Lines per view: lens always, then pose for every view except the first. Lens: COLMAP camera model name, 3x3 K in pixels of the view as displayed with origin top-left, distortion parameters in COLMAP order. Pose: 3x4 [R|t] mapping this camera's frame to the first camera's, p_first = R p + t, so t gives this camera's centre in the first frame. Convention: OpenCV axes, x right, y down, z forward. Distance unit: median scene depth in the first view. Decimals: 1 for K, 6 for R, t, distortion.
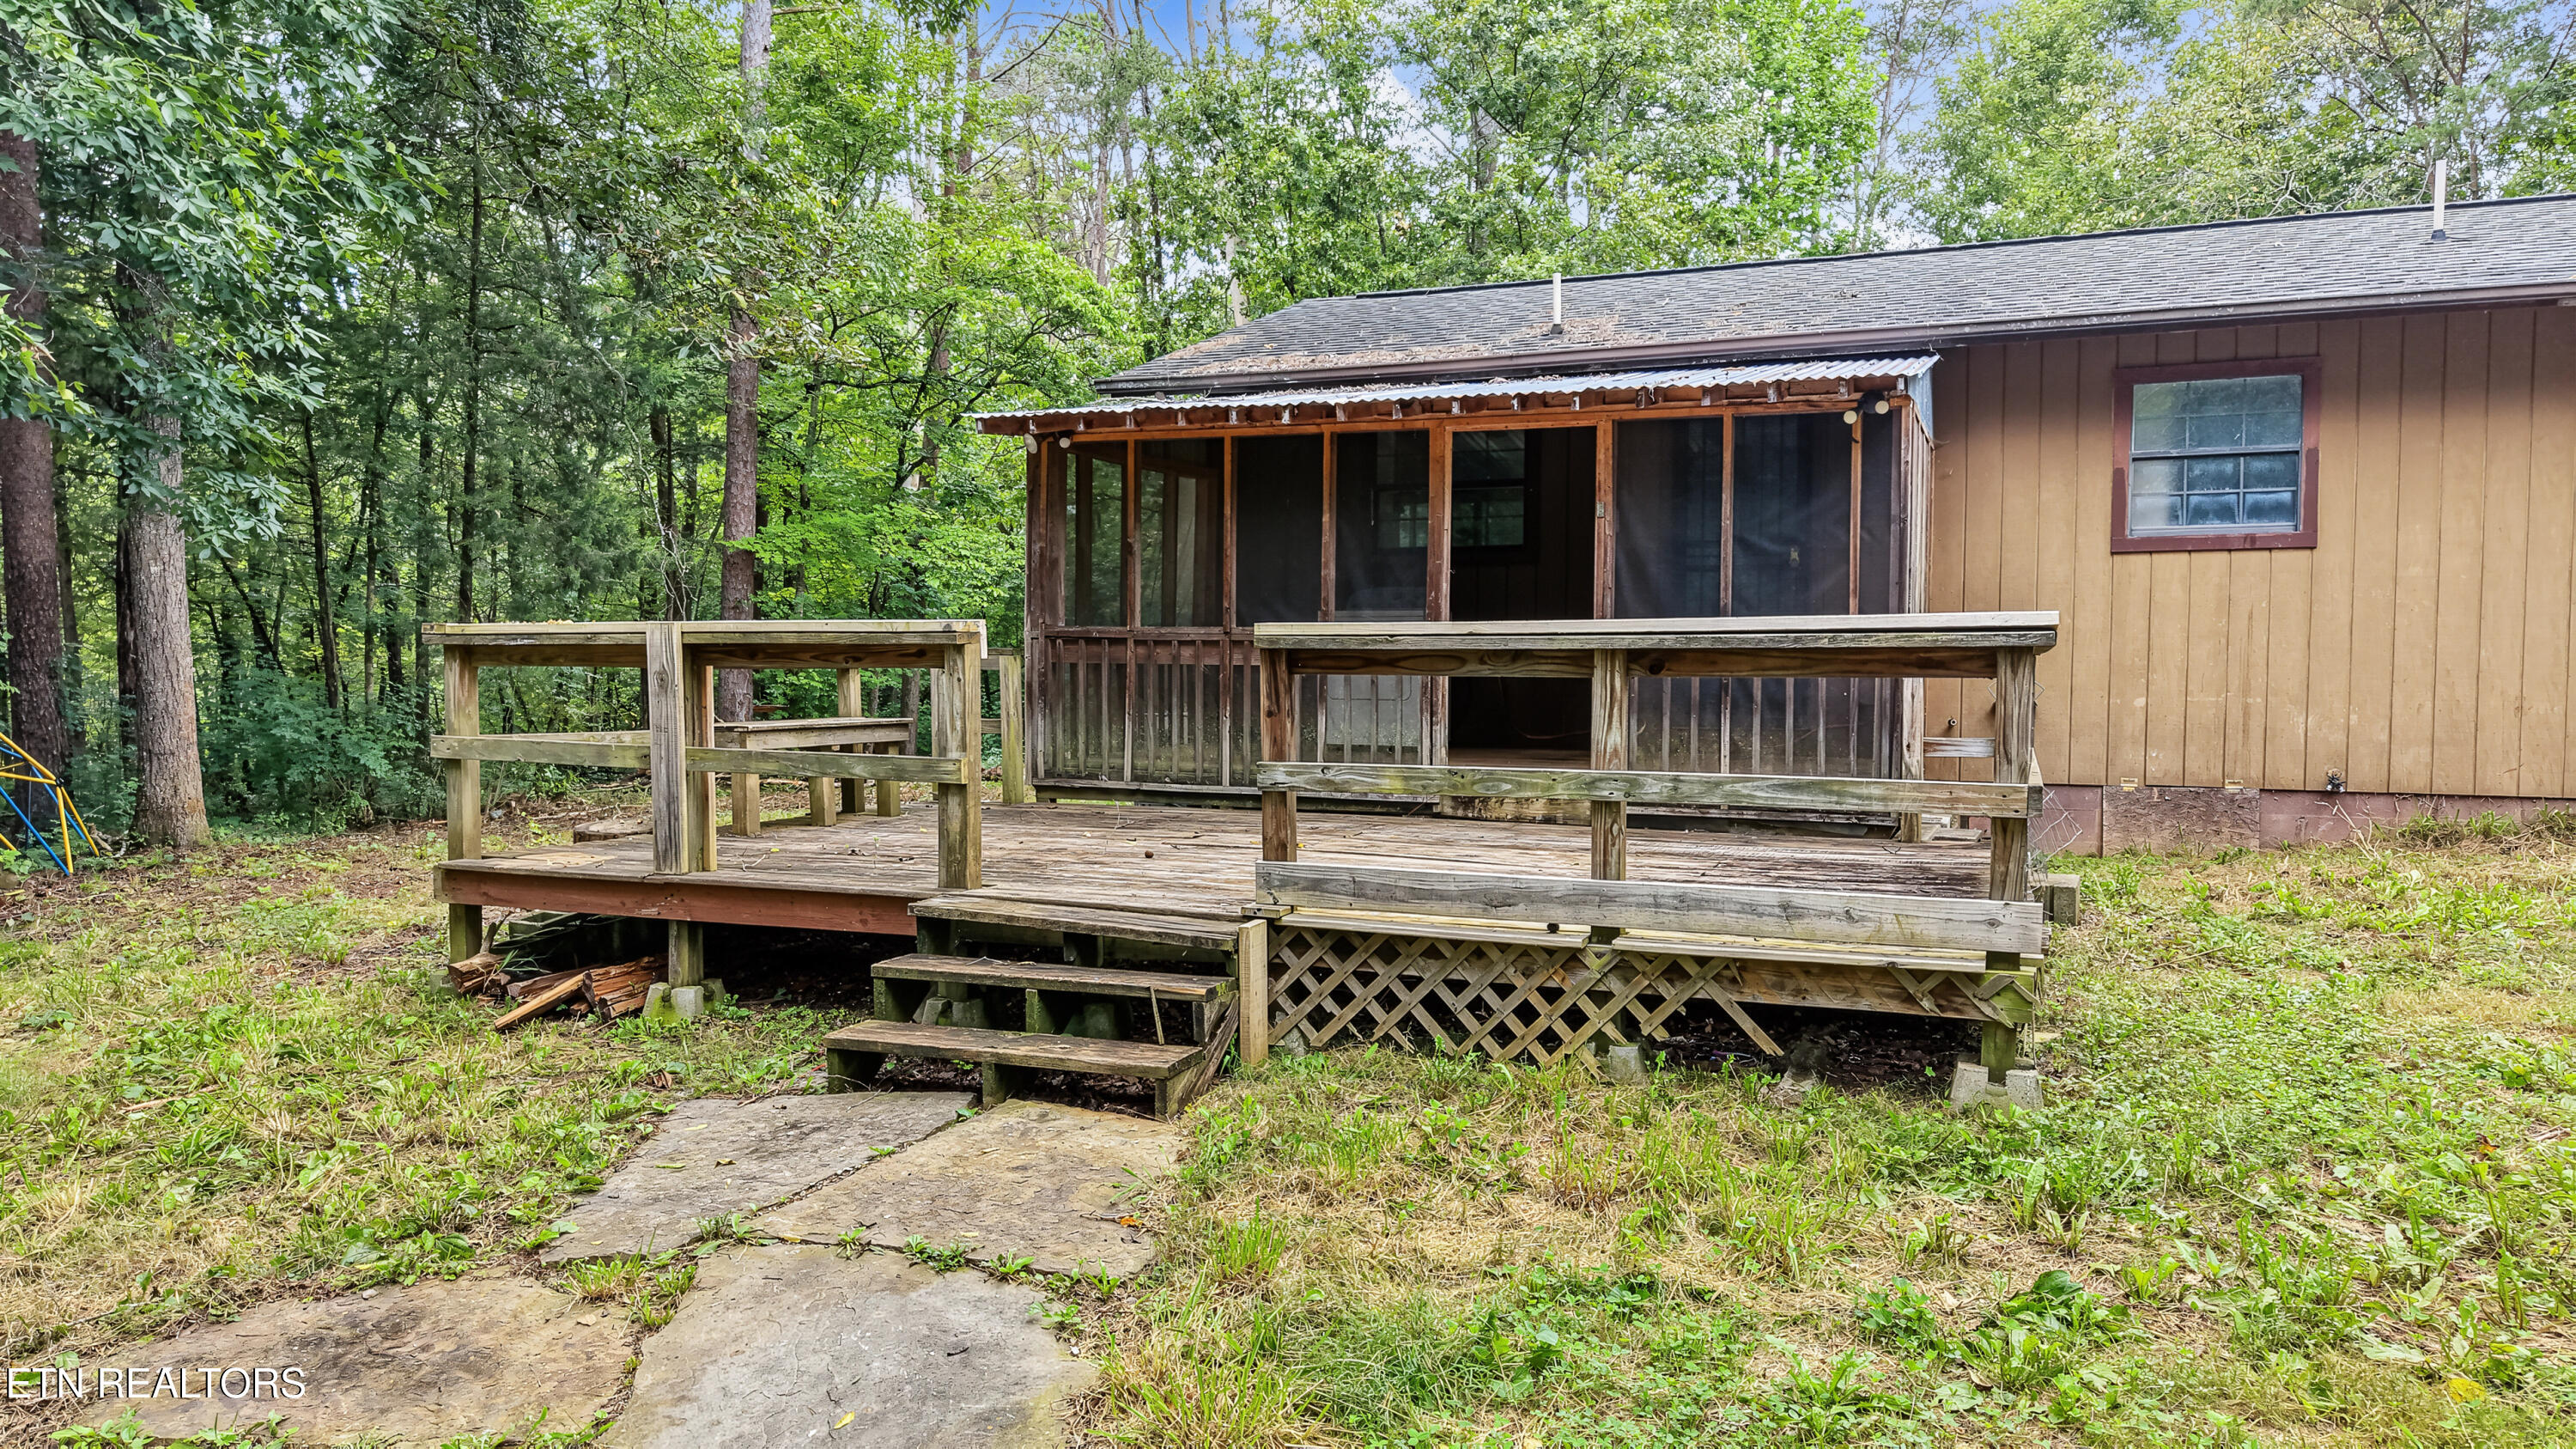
lens RADIAL K [[1674.5, 0, 1288.0], [0, 1674.5, 724.5], [0, 0, 1]] dist [0.046725, -0.115387]
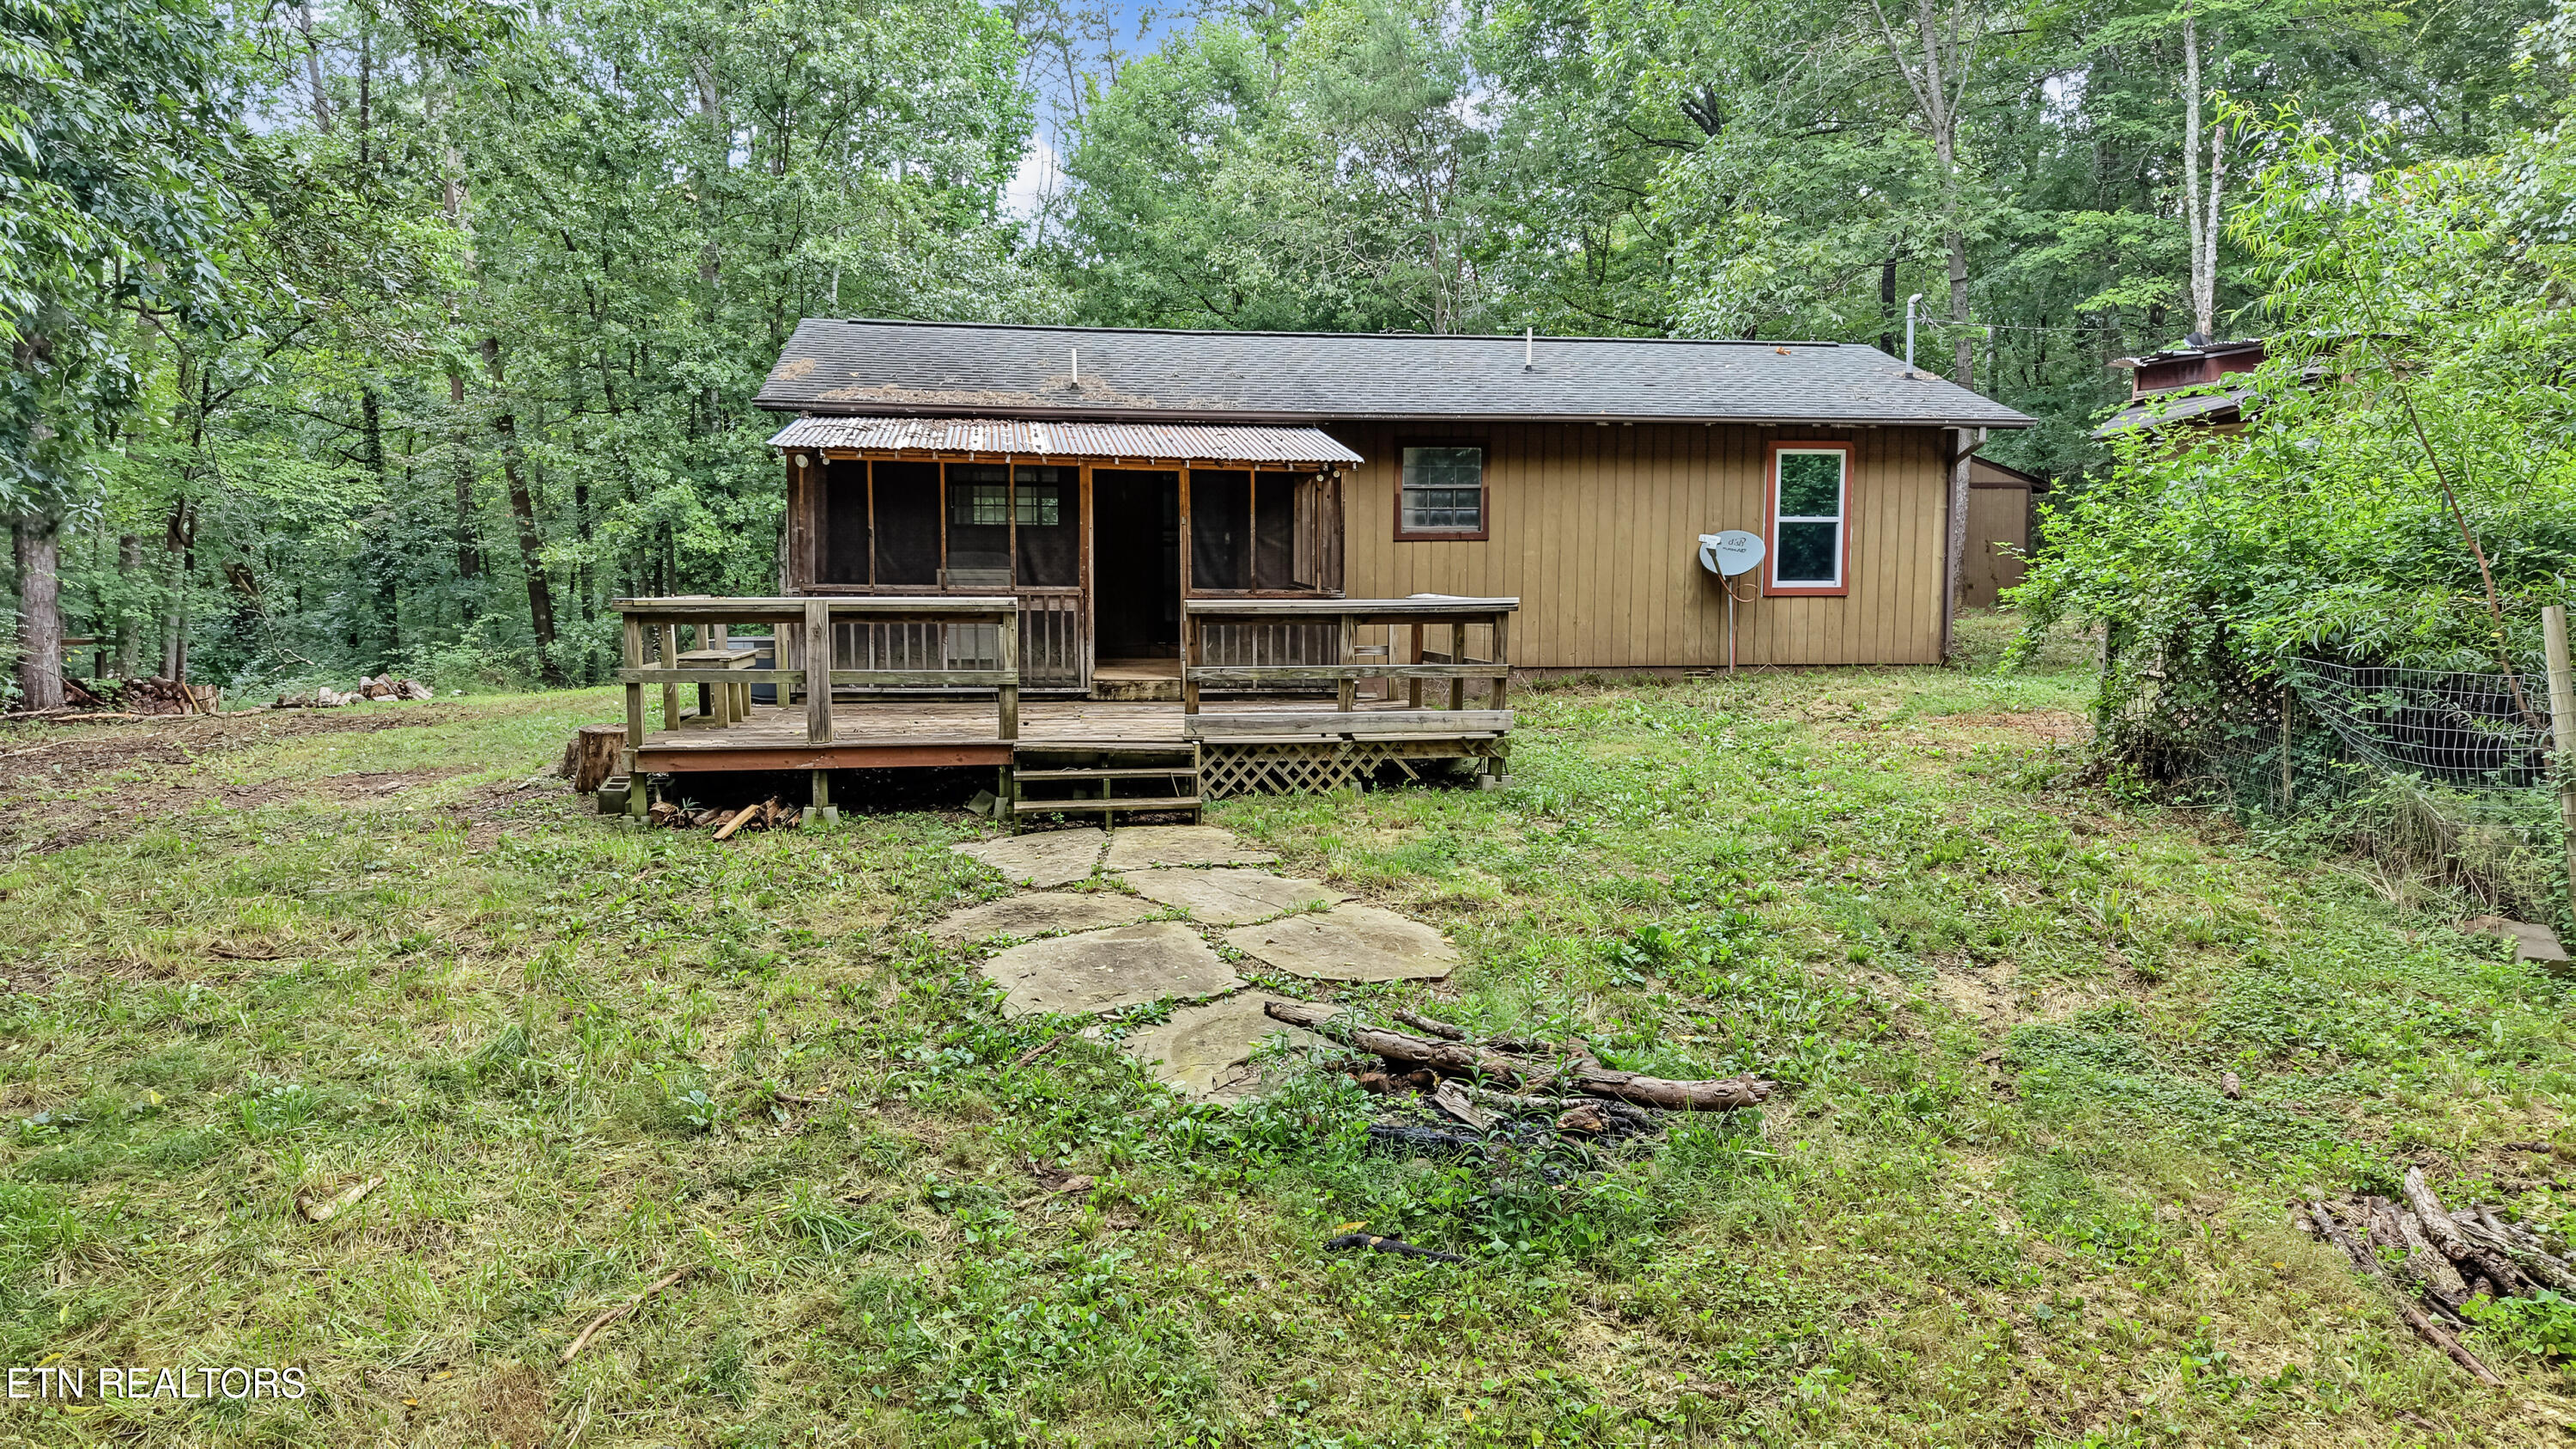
lens RADIAL K [[1674.5, 0, 1288.0], [0, 1674.5, 724.5], [0, 0, 1]] dist [0.046725, -0.115387]
pose [[0.842797, -0.051581, 0.535754, -1.055097], [0.021720, 0.997846, 0.061903, -0.033019], [-0.537792, -0.040535, 0.842102, -0.849037]]
